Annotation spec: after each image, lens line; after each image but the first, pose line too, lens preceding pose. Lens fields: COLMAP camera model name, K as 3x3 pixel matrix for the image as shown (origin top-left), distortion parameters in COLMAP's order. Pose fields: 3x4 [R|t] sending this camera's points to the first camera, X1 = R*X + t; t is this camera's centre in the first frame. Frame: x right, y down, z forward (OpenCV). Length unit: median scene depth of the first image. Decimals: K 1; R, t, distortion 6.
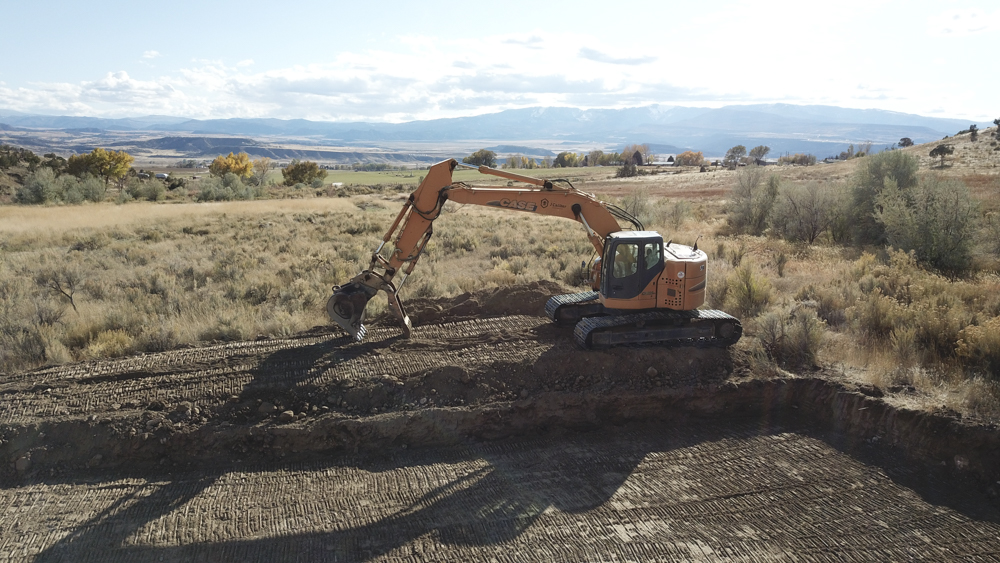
lens RADIAL K [[780.2, 0, 498.2], [0, 780.2, 281.7], [0, 0, 1]] dist [0.019776, -0.020713]
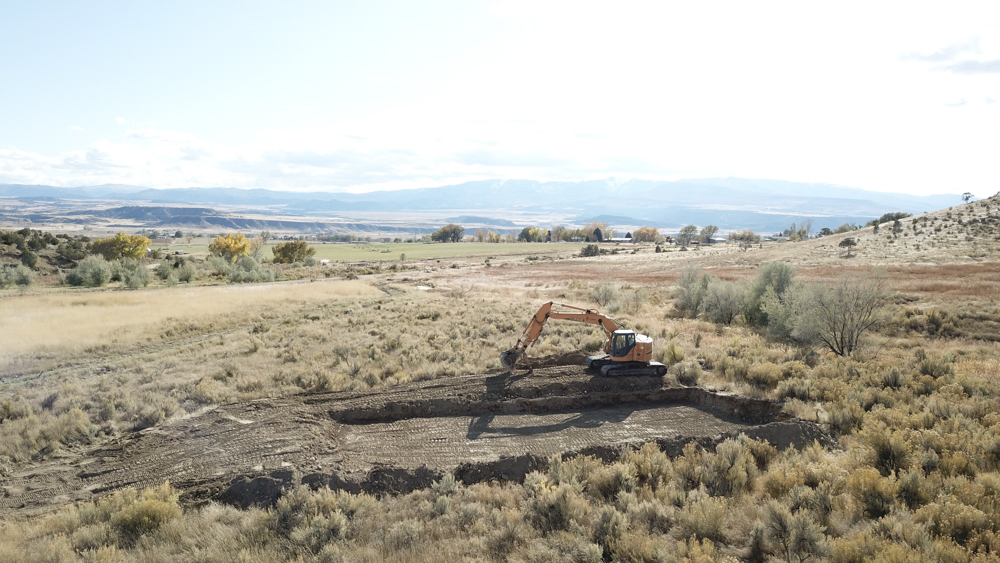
lens RADIAL K [[780.2, 0, 498.1], [0, 780.2, 275.3], [0, 0, 1]] dist [0.019776, -0.020713]
pose [[0.998738, 0.000968, 0.050215, -0.045343], [0.003886, 0.995327, -0.096479, 0.000091], [-0.050074, 0.096552, 0.994068, -0.190574]]
